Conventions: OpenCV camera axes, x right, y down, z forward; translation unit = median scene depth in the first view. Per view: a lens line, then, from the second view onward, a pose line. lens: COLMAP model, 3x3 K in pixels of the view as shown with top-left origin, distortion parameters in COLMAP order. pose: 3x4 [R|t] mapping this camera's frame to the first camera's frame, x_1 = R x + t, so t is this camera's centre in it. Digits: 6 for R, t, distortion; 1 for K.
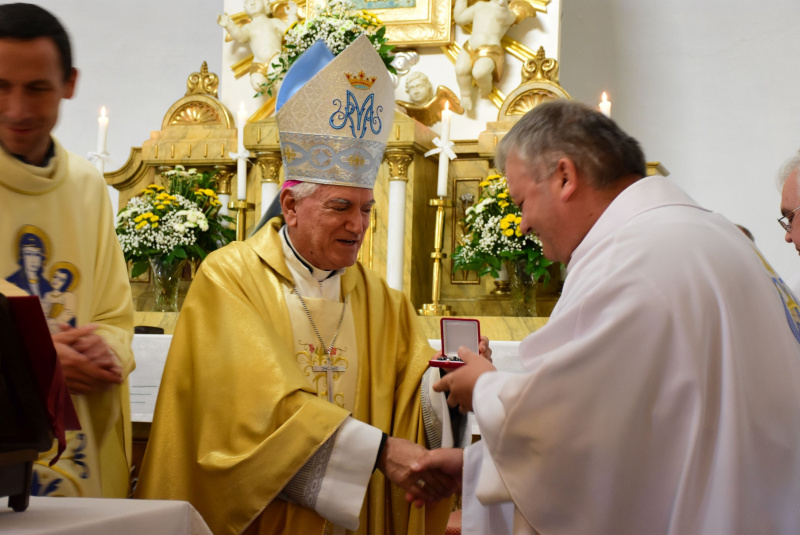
lens RADIAL K [[1433.8, 0, 405.0], [0, 1433.8, 262.8], [0, 0, 1]] dist [0.307036, 0.000000]
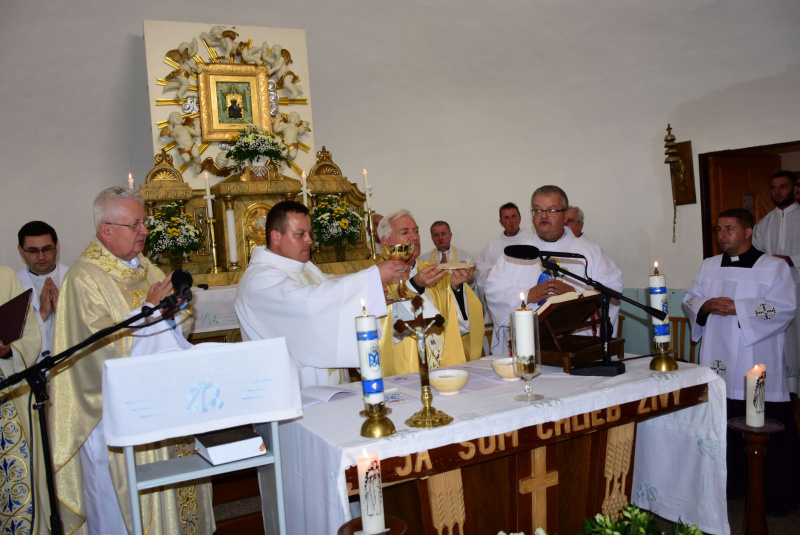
lens RADIAL K [[733.1, 0, 402.1], [0, 733.1, 271.1], [0, 0, 1]] dist [-0.050546, 0.000000]
pose [[0.704952, -0.115449, 0.699796, -0.663595], [0.030878, 0.990724, 0.132338, -0.098583], [-0.708583, -0.071684, 0.701977, 0.049660]]
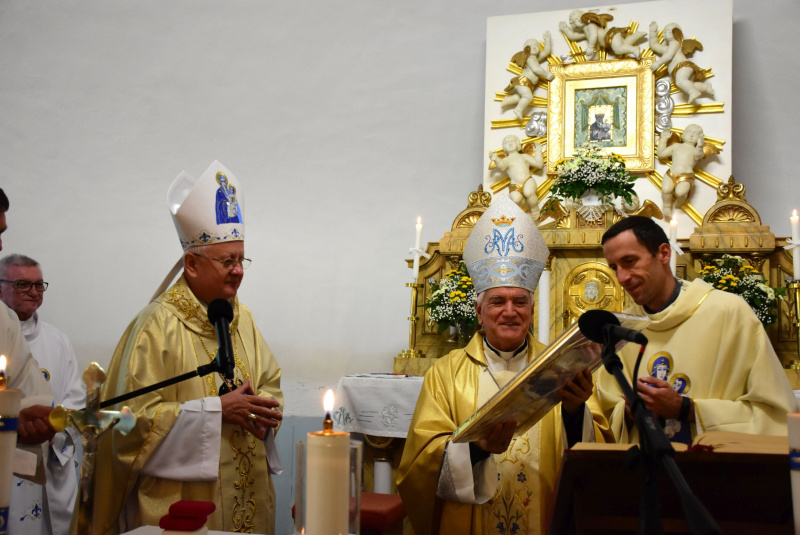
lens RADIAL K [[938.6, 0, 393.5], [0, 938.6, 269.5], [0, 0, 1]] dist [0.075625, 0.000000]
pose [[0.999990, -0.003498, 0.002843, -0.241564], [0.003512, 0.999983, -0.004753, -0.050986], [-0.002827, 0.004763, 0.999985, 0.051991]]
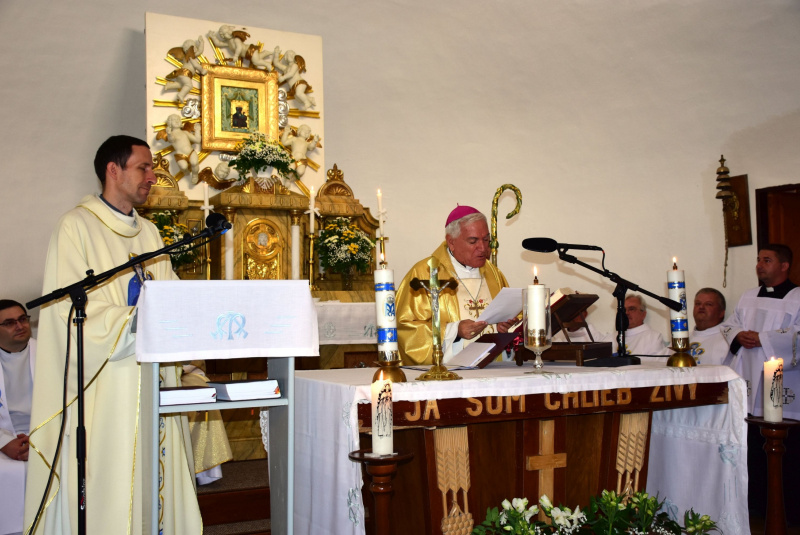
lens RADIAL K [[938.6, 0, 403.8], [0, 938.6, 267.1], [0, 0, 1]] dist [0.075625, 0.000000]
pose [[0.714868, 0.001303, 0.699258, -0.786812], [-0.021814, 0.999553, 0.020439, -0.026699], [-0.698919, -0.029865, 0.714577, -0.067070]]
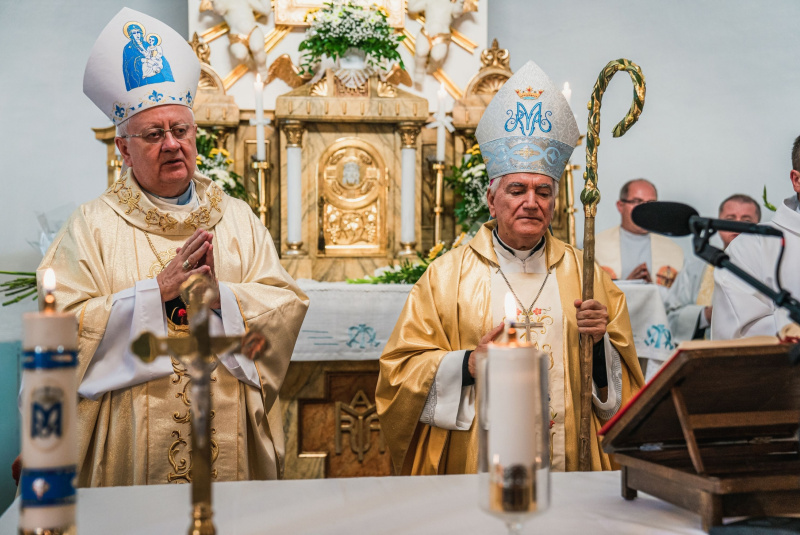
lens RADIAL K [[1200.2, 0, 399.4], [0, 1200.2, 263.7], [0, 0, 1]] dist [0.253030, 0.000000]
pose [[0.908991, -0.032612, 0.415538, -0.414805], [-0.008067, 0.995371, 0.095766, -0.054406], [-0.416738, -0.090403, 0.904520, 0.065741]]
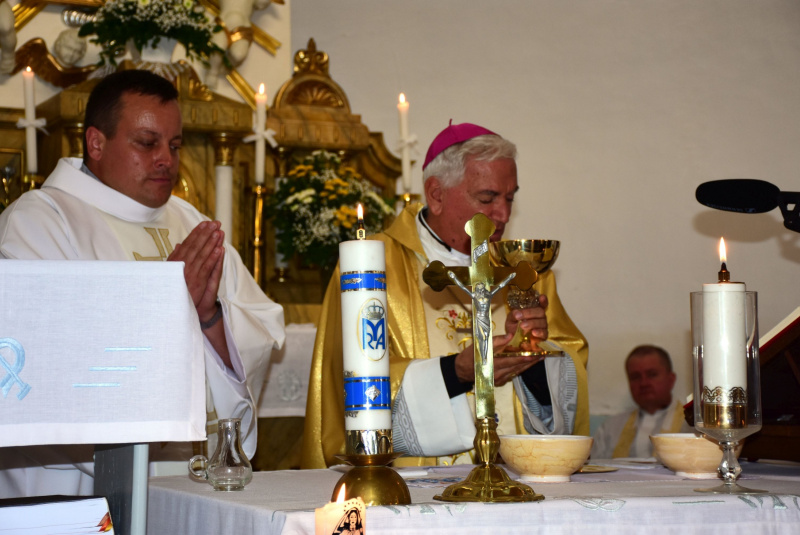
lens RADIAL K [[1808.8, 0, 403.5], [0, 1808.8, 264.6], [0, 0, 1]] dist [0.659320, 0.000000]
pose [[0.744868, 0.011522, 0.667113, -0.699769], [-0.031568, 0.999340, 0.017987, -0.015195], [-0.666465, -0.034458, 0.744740, -0.008828]]
